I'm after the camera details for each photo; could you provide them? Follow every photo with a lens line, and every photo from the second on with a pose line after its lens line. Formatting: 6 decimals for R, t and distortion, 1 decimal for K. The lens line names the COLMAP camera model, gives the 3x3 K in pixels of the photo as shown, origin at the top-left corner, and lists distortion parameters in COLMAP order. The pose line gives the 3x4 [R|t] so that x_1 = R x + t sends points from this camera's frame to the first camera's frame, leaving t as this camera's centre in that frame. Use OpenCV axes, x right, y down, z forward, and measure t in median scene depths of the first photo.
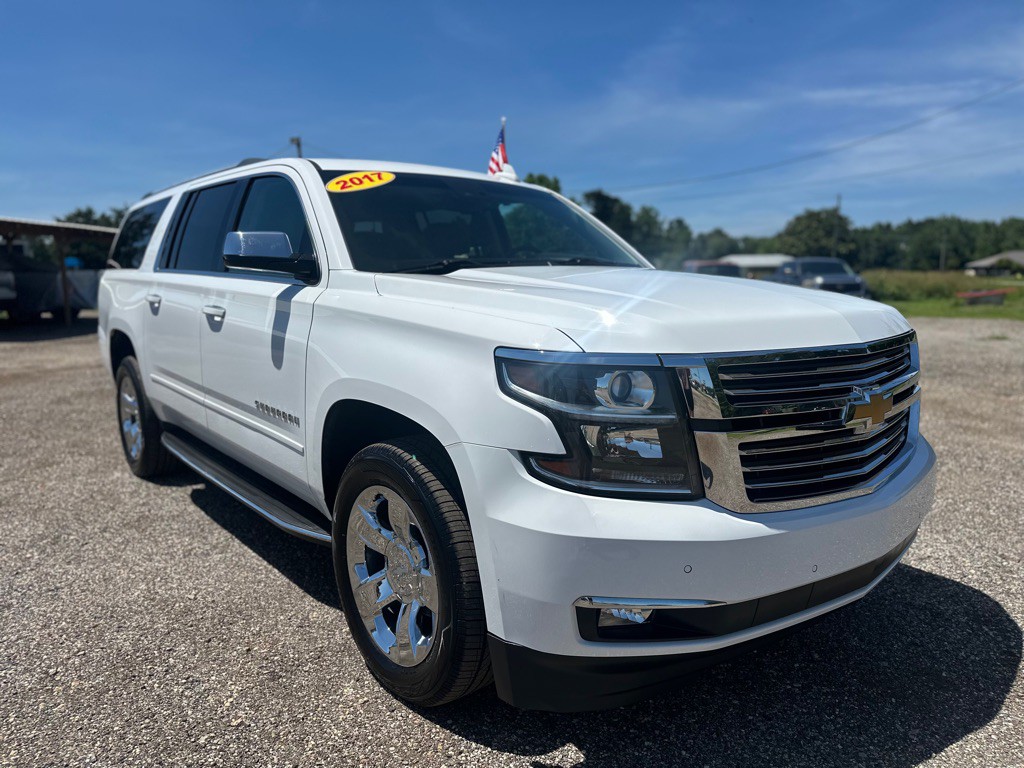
lens RADIAL K [[753.6, 0, 512.0], [0, 753.6, 384.0], [0, 0, 1]] dist [-0.002014, -0.002000]
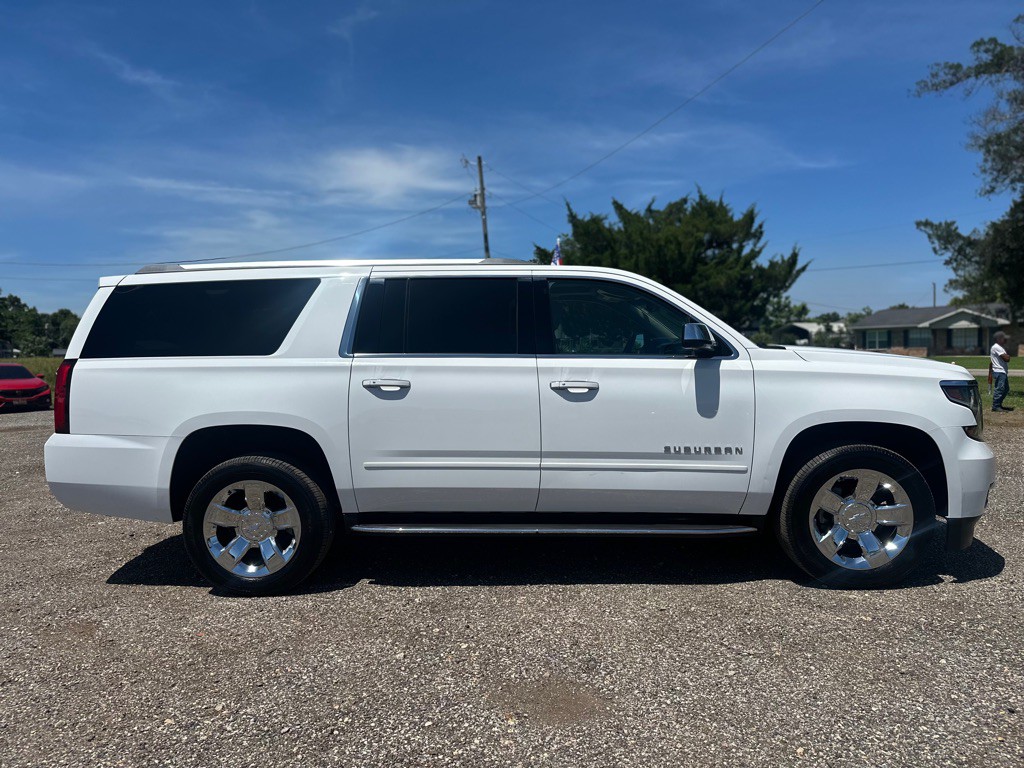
lens RADIAL K [[737.6, 0, 512.0], [0, 737.6, 384.0], [0, 0, 1]] dist [0.072699, -0.078010]
pose [[0.655164, -0.046422, 0.754059, -1.552386], [0.127346, 0.990614, -0.049660, -0.058692], [-0.744677, 0.128562, 0.654926, 0.336329]]
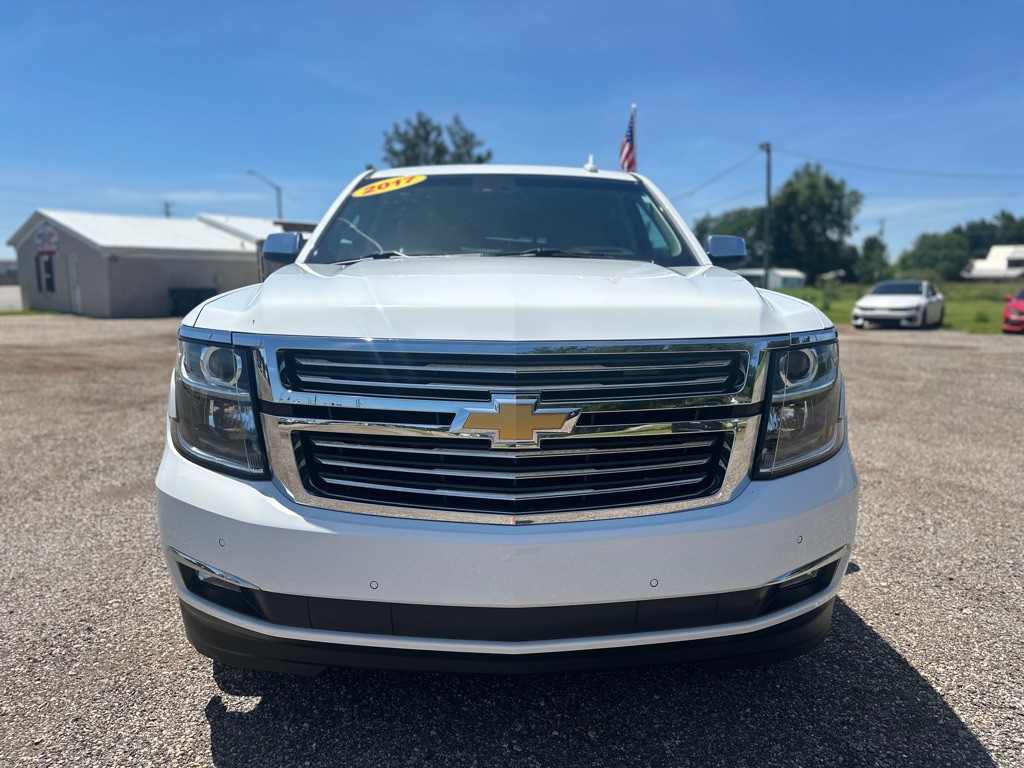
lens RADIAL K [[753.6, 0, 512.0], [0, 753.6, 384.0], [0, 0, 1]] dist [-0.002014, -0.002000]
pose [[0.765019, 0.083860, -0.638525, 0.457670], [-0.092427, 0.995518, 0.020008, -0.009165], [0.637341, 0.043710, 0.769341, 0.177136]]
